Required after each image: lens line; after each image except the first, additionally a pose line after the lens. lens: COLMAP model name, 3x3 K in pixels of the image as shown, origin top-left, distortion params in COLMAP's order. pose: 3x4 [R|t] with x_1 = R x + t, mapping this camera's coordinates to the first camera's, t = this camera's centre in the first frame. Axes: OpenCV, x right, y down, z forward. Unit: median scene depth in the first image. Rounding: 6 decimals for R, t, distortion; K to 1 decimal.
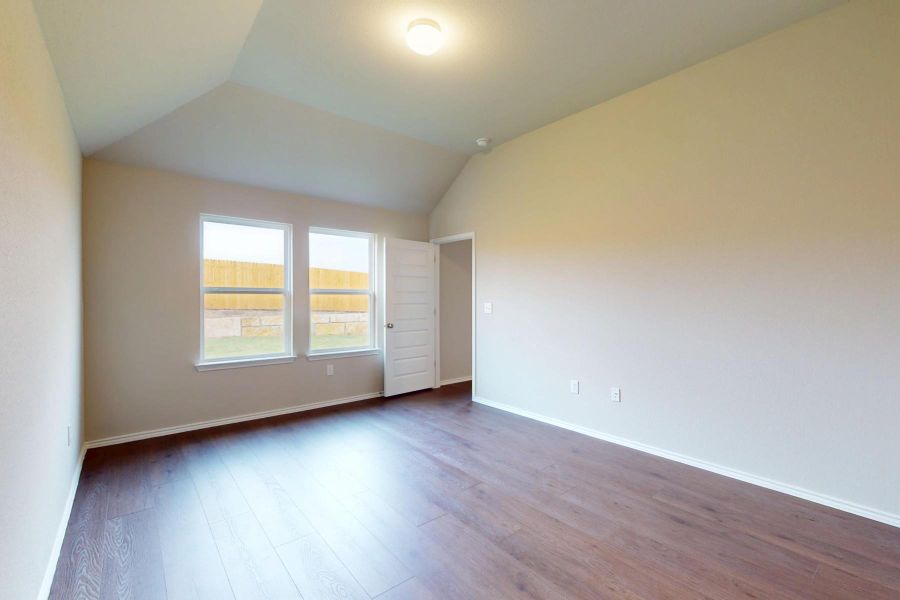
lens RADIAL K [[390.8, 0, 450.0], [0, 390.8, 300.0], [0, 0, 1]] dist [-0.001401, -0.000399]
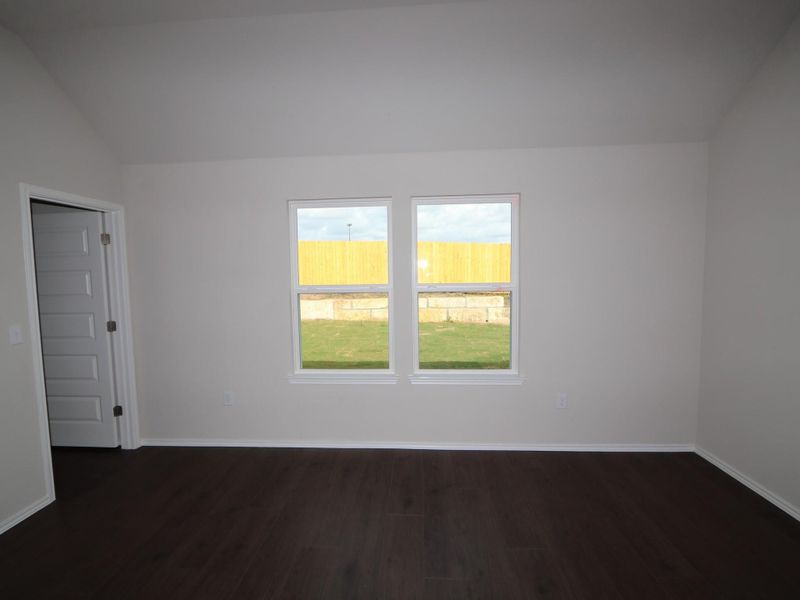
lens RADIAL K [[398.5, 0, 400.0], [0, 398.5, 300.0], [0, 0, 1]] dist [-0.000507, 0.000102]
pose [[0.729592, 0.036022, -0.682934, 0.291656], [0.011448, 0.997829, 0.064862, -0.021170], [0.683787, -0.055141, 0.727595, 0.346712]]
